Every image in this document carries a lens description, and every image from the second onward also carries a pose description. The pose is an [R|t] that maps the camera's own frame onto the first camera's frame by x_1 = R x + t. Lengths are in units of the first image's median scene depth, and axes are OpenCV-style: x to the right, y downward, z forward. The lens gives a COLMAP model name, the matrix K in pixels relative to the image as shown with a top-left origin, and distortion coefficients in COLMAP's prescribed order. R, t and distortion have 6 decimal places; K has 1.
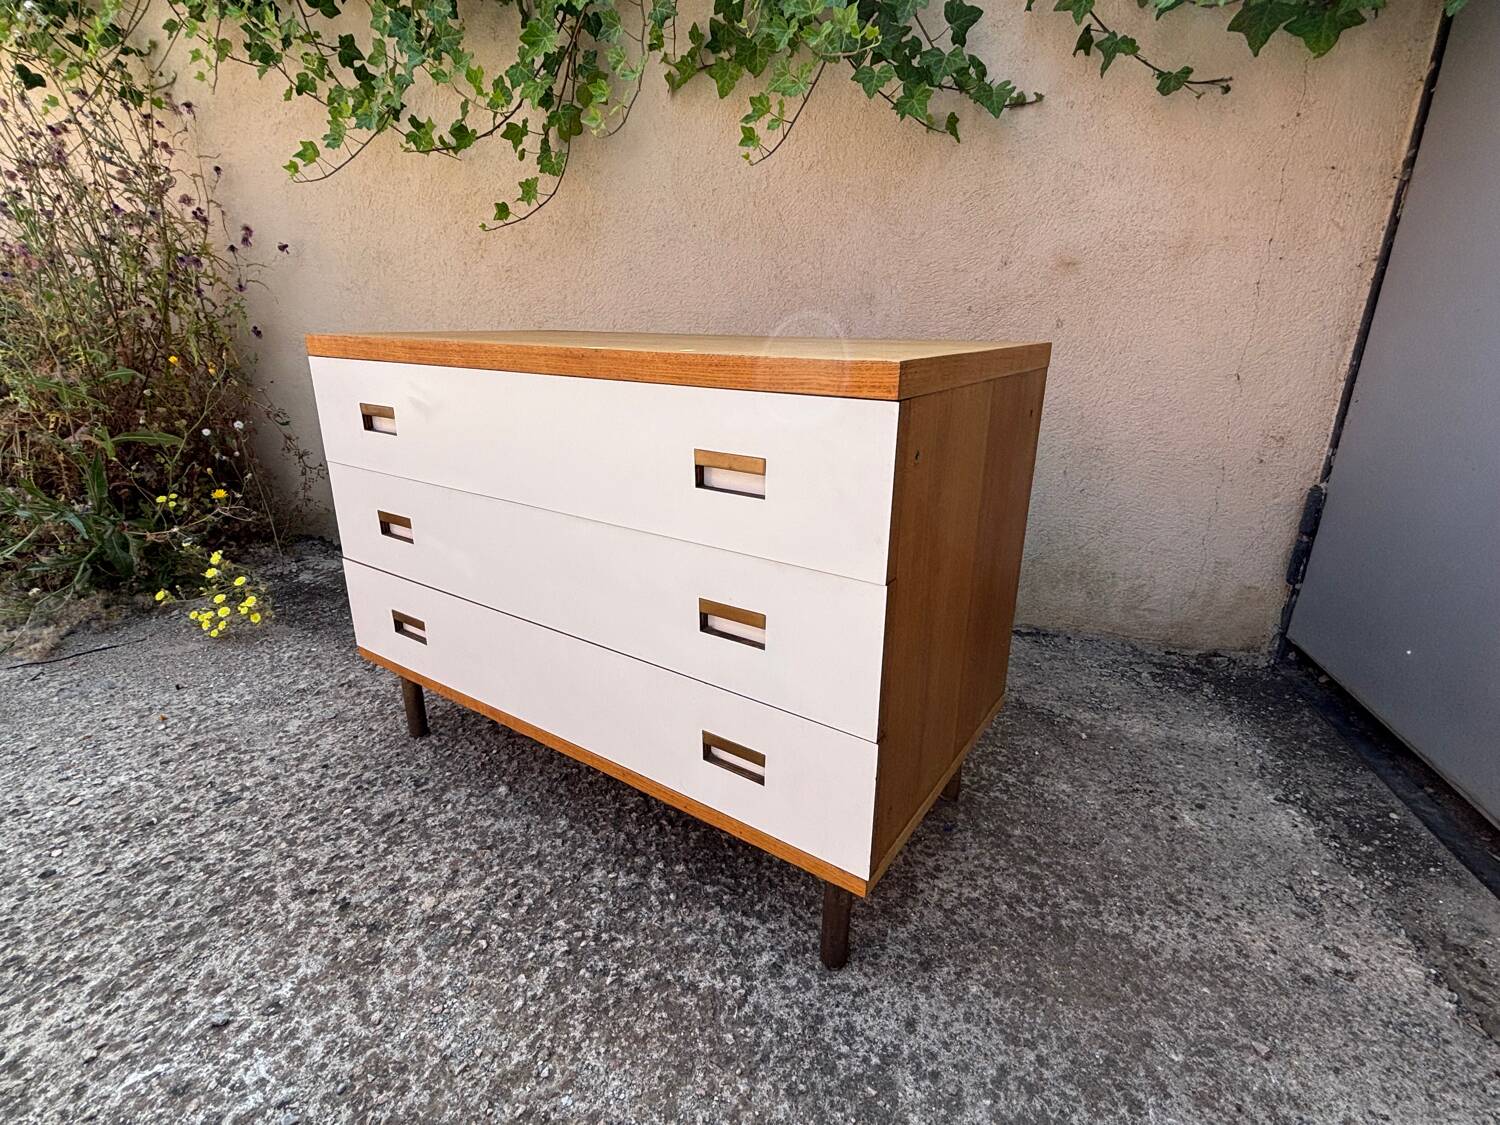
lens RADIAL K [[728.8, 0, 740.7], [0, 728.8, 567.2], [0, 0, 1]] dist [-0.011285, 0.007291]
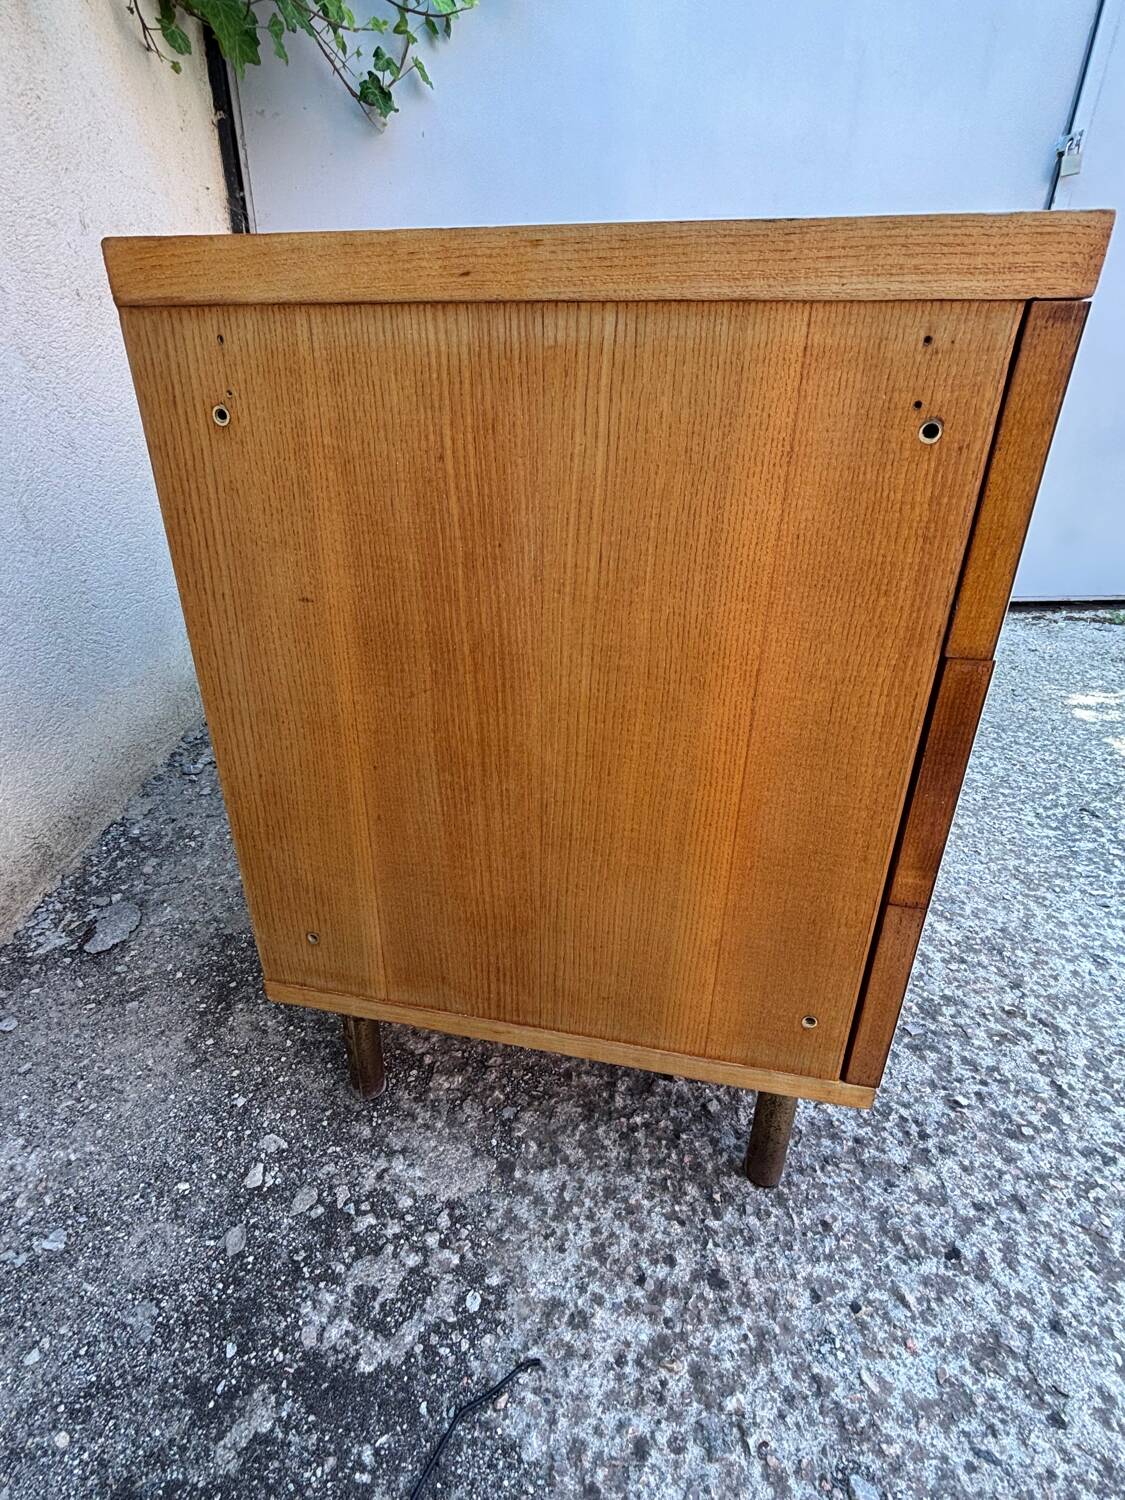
lens RADIAL K [[740.9, 0, 562.4], [0, 740.9, 739.0], [0, 0, 1]] dist [-0.014523, 0.007483]
pose [[-0.382945, -0.406768, 0.829393, -1.040632], [0.287118, 0.800956, 0.525389, -0.469546], [-0.878019, 0.439328, -0.189931, 1.648679]]
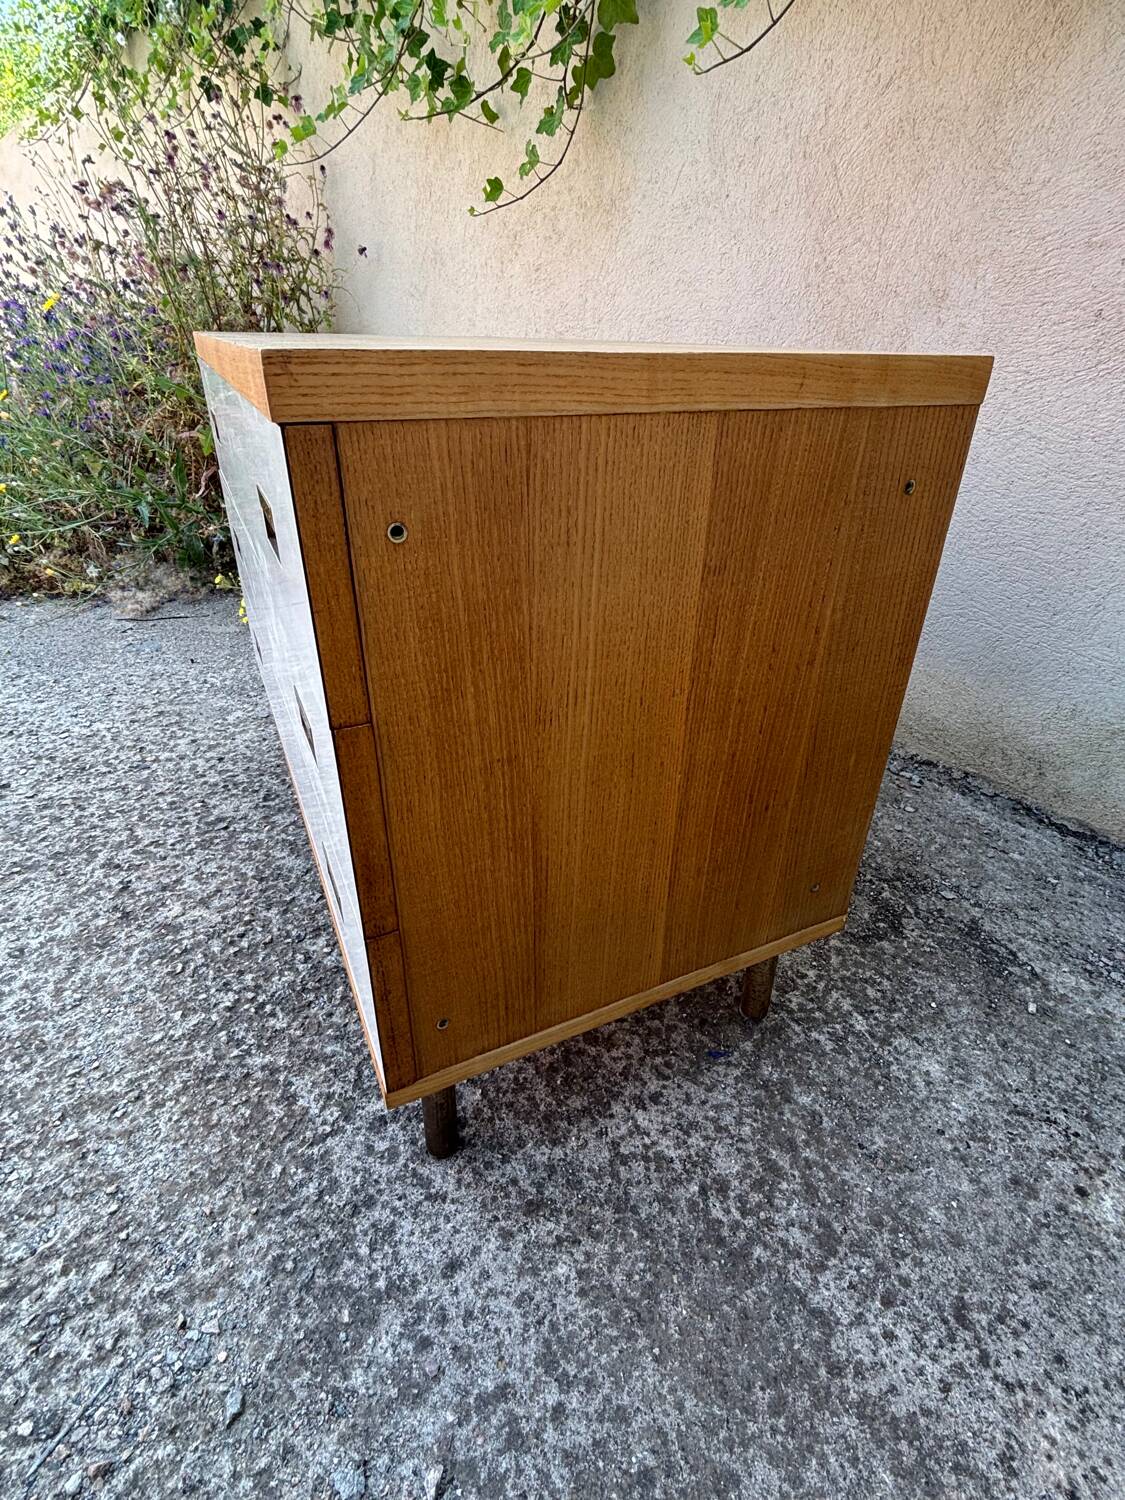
lens RADIAL K [[728.8, 0, 565.4], [0, 728.8, 744.1], [0, 0, 1]] dist [-0.011285, 0.007291]
pose [[0.874418, 0.248147, -0.416914, 0.475871], [-0.172927, 0.962275, 0.210054, -0.097493], [0.453310, -0.111579, 0.884342, 0.374425]]
